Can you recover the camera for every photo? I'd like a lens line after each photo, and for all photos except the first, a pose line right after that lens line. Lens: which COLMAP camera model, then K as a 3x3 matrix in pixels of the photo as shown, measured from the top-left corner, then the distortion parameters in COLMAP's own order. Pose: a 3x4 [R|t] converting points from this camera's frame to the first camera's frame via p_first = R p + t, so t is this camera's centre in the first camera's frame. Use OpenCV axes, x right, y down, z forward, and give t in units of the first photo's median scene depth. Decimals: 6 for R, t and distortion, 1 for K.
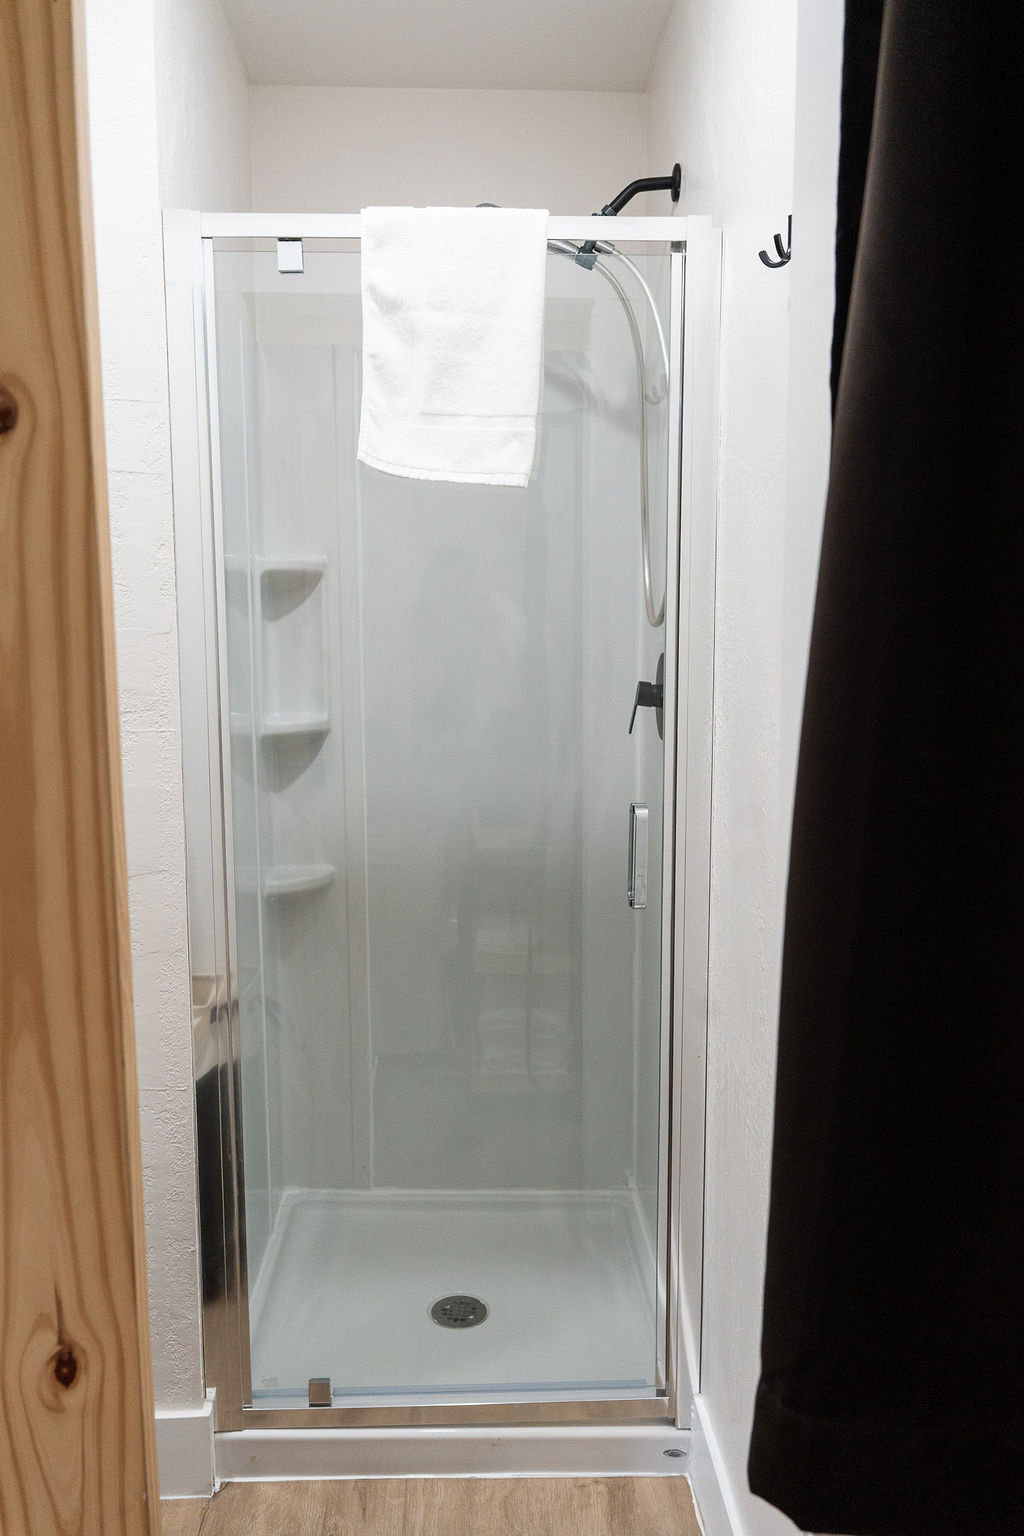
lens RADIAL K [[1202.3, 0, 512.0], [0, 1202.3, 768.0], [0, 0, 1]] dist [0.001230, -0.008772]
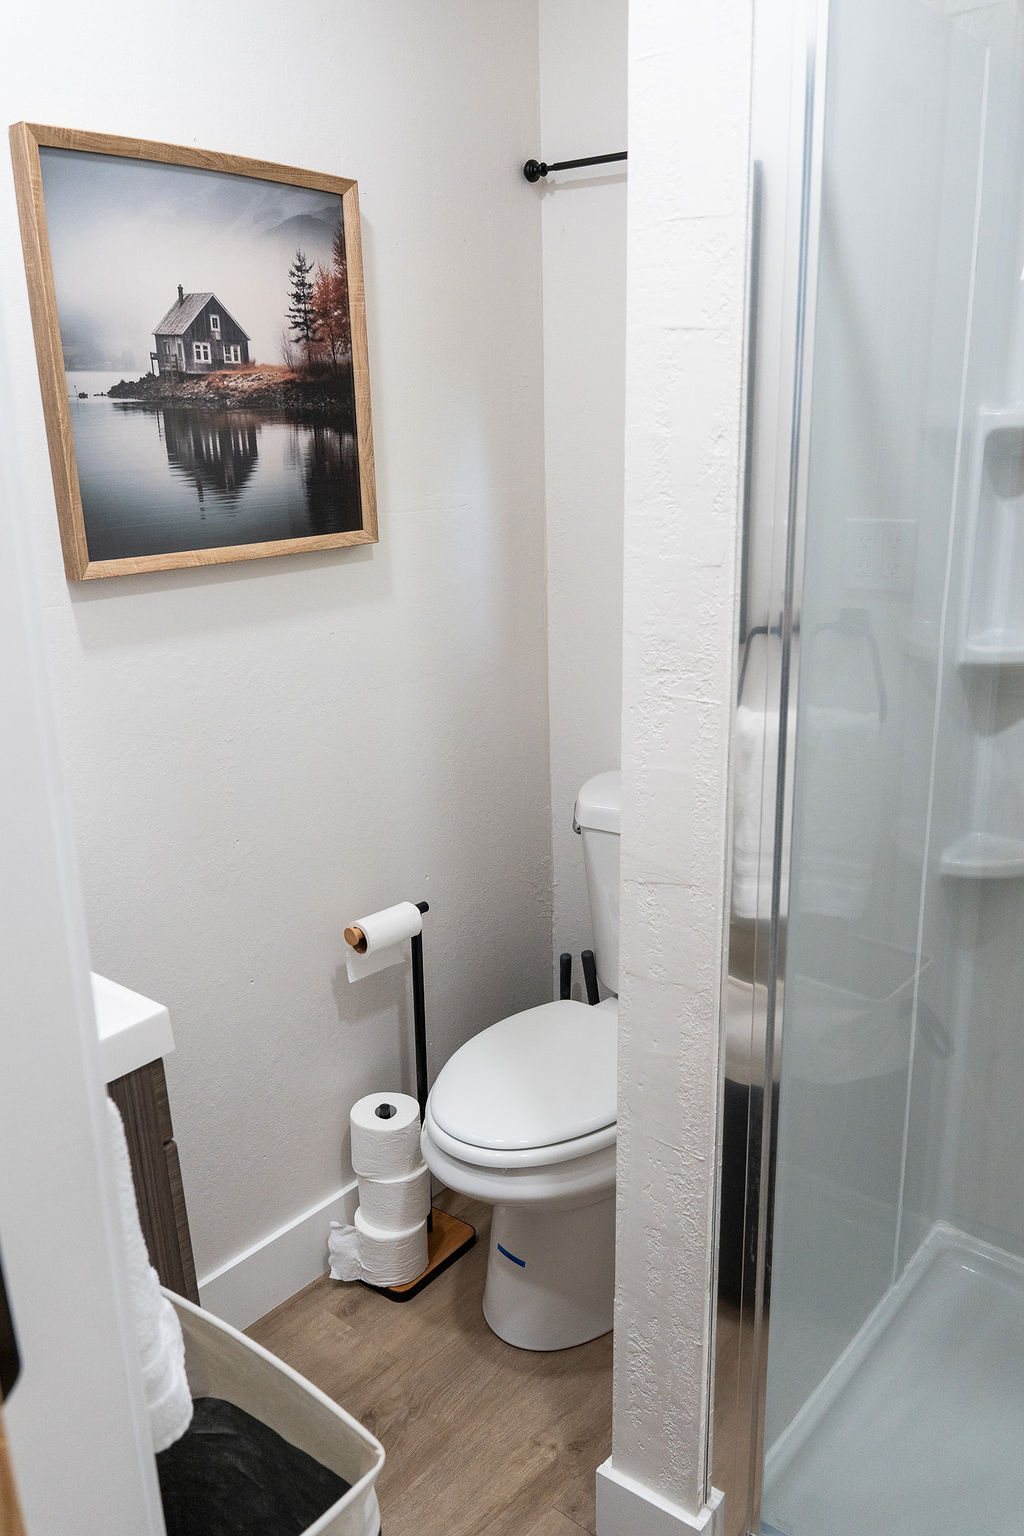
lens RADIAL K [[1202.3, 0, 512.0], [0, 1202.3, 768.0], [0, 0, 1]] dist [0.001230, -0.008772]
pose [[0.746092, 0.173937, -0.642723, 0.065391], [-0.061756, 0.979193, 0.193306, -0.088390], [0.662973, -0.104532, 0.741309, 0.277271]]
